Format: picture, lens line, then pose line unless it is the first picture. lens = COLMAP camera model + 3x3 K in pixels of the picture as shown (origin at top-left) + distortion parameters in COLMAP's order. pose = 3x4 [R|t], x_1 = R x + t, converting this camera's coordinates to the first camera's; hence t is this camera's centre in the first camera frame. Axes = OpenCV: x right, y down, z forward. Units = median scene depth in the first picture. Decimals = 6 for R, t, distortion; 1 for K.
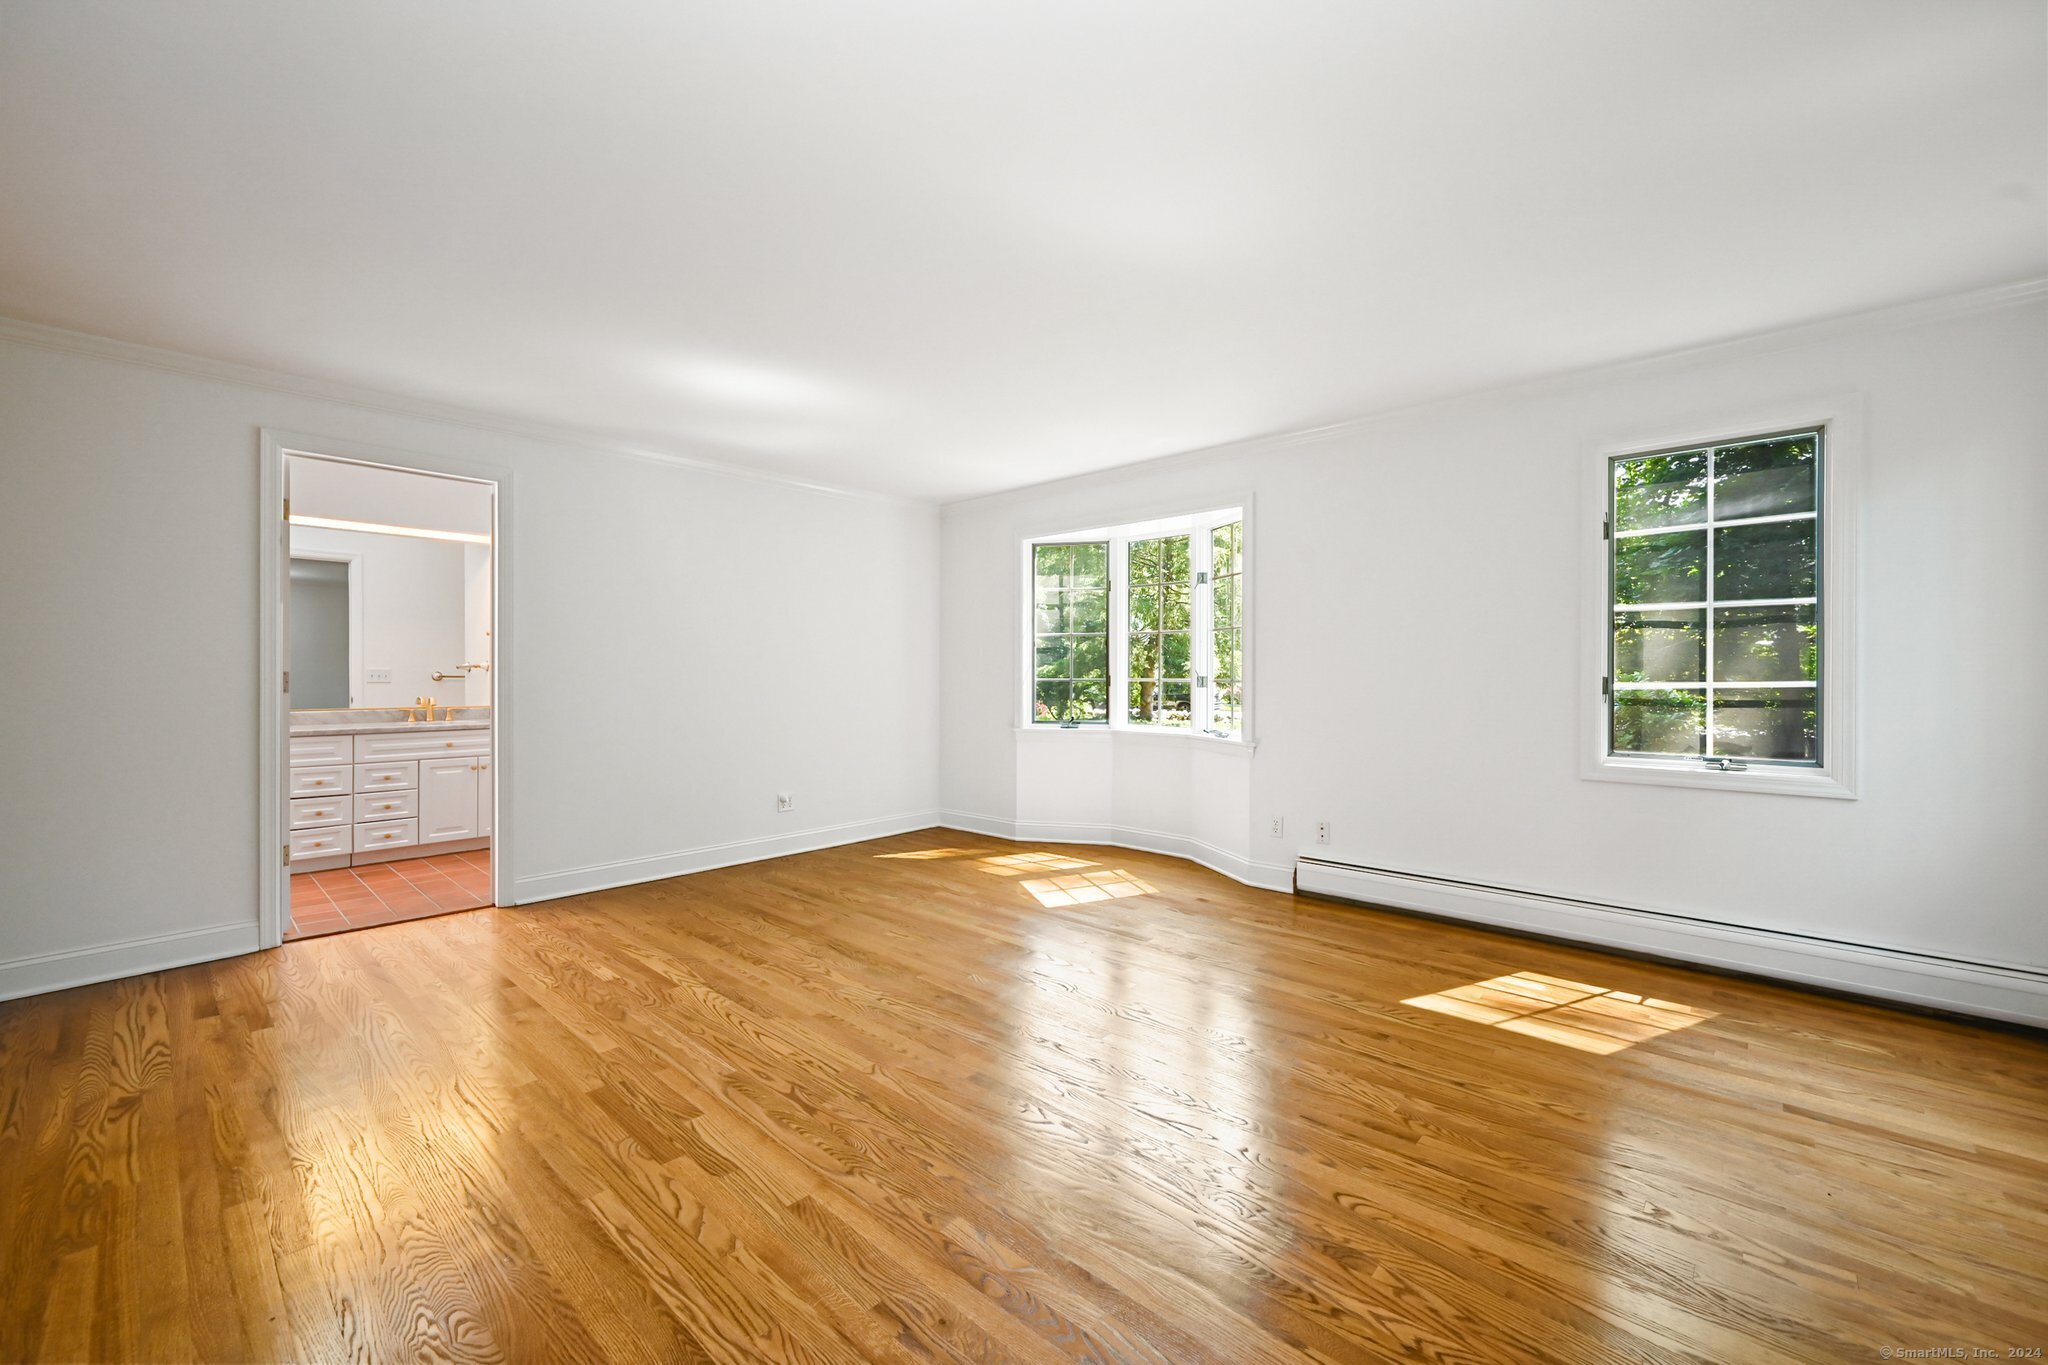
lens RADIAL K [[813.2, 0, 1019.0], [0, 813.2, 675.4], [0, 0, 1]] dist [0.002212, -0.000100]
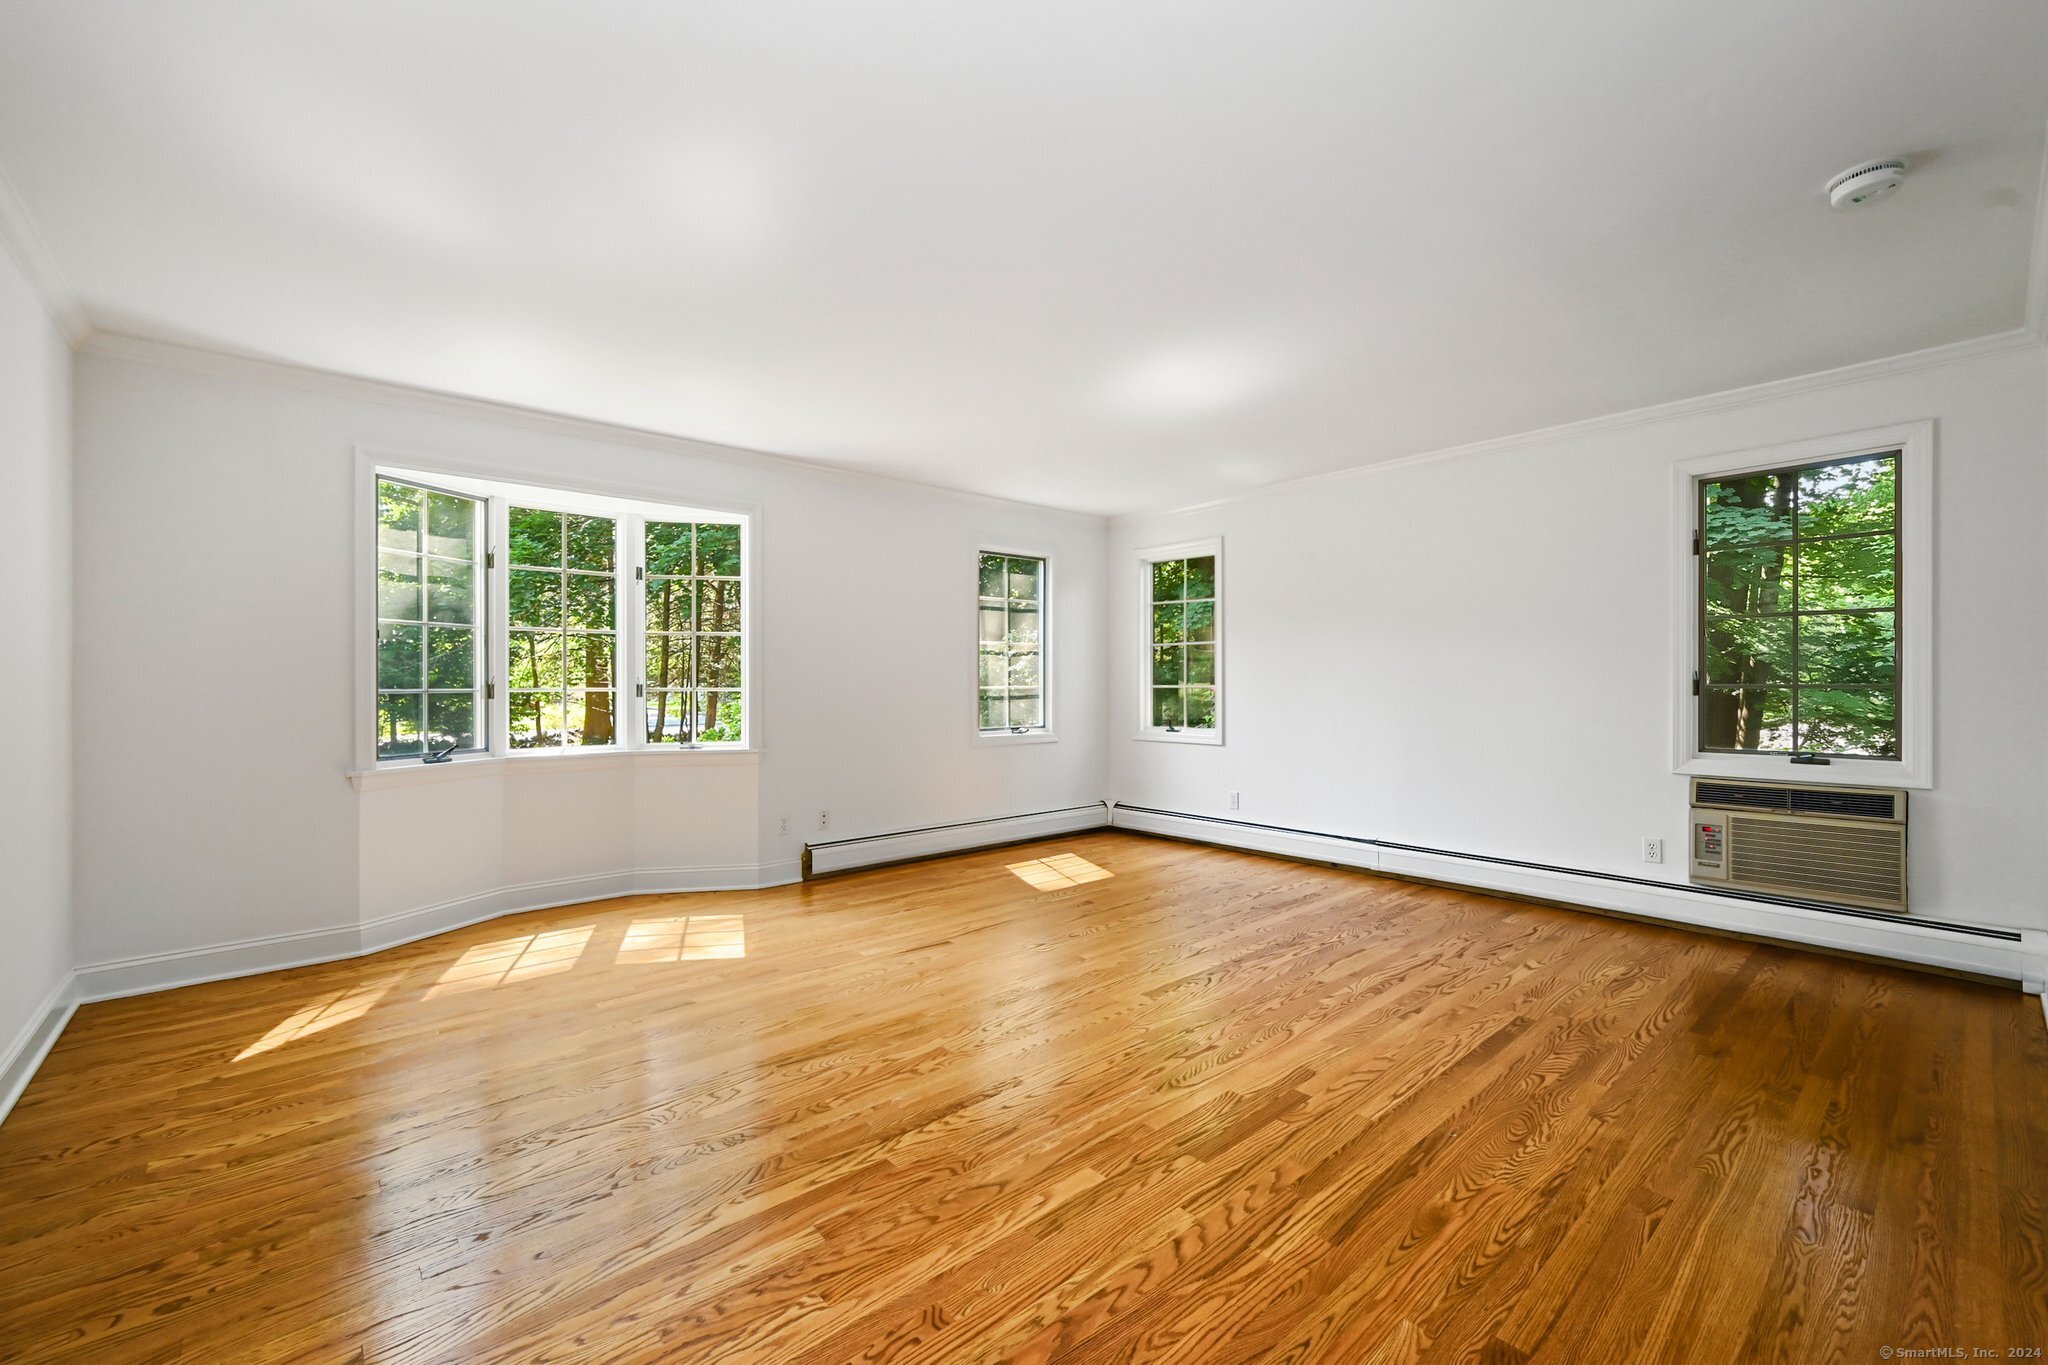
lens RADIAL K [[851.5, 0, 1020.5], [0, 851.5, 682.9], [0, 0, 1]] dist [-0.002782, -0.000078]
pose [[0.101008, -0.003236, 0.994880, -1.064448], [0.003053, 0.999991, 0.002942, -0.002722], [-0.994881, 0.002741, 0.101017, 0.806545]]
